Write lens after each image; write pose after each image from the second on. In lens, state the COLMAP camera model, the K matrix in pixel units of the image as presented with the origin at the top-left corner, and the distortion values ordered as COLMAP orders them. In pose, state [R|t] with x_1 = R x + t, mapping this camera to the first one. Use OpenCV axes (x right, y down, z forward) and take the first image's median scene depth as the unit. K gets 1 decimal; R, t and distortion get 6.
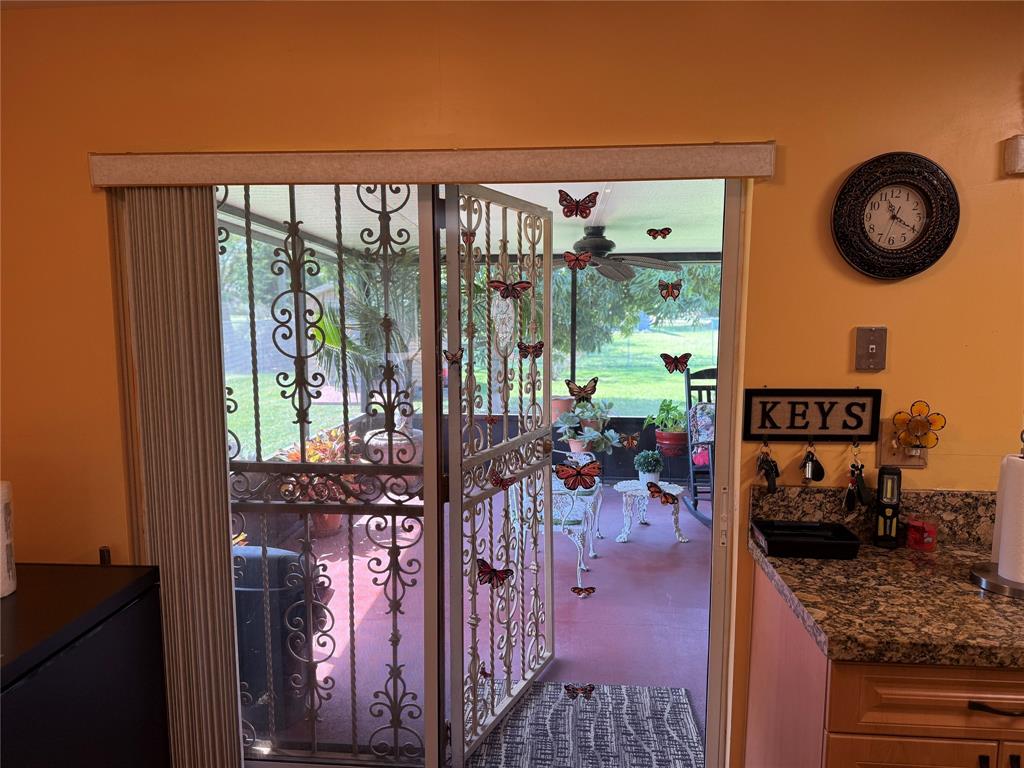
lens RADIAL K [[727.9, 0, 516.2], [0, 727.9, 385.3], [0, 0, 1]] dist [0.036641, -0.024793]
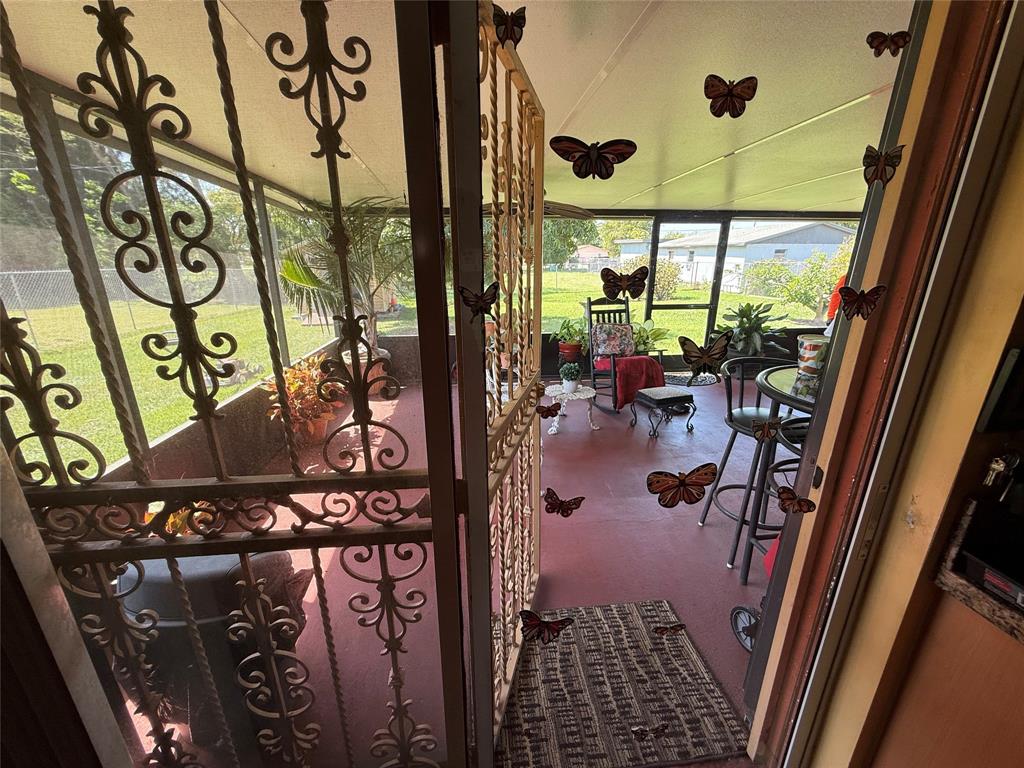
lens RADIAL K [[409.8, 0, 508.9], [0, 409.8, 383.2], [0, 0, 1]] dist [-0.000532, 0.000340]
pose [[0.983851, -0.057599, 0.169468, -0.109289], [0.025124, 0.981874, 0.187863, -0.032717], [-0.177217, -0.180572, 0.967465, 0.646849]]
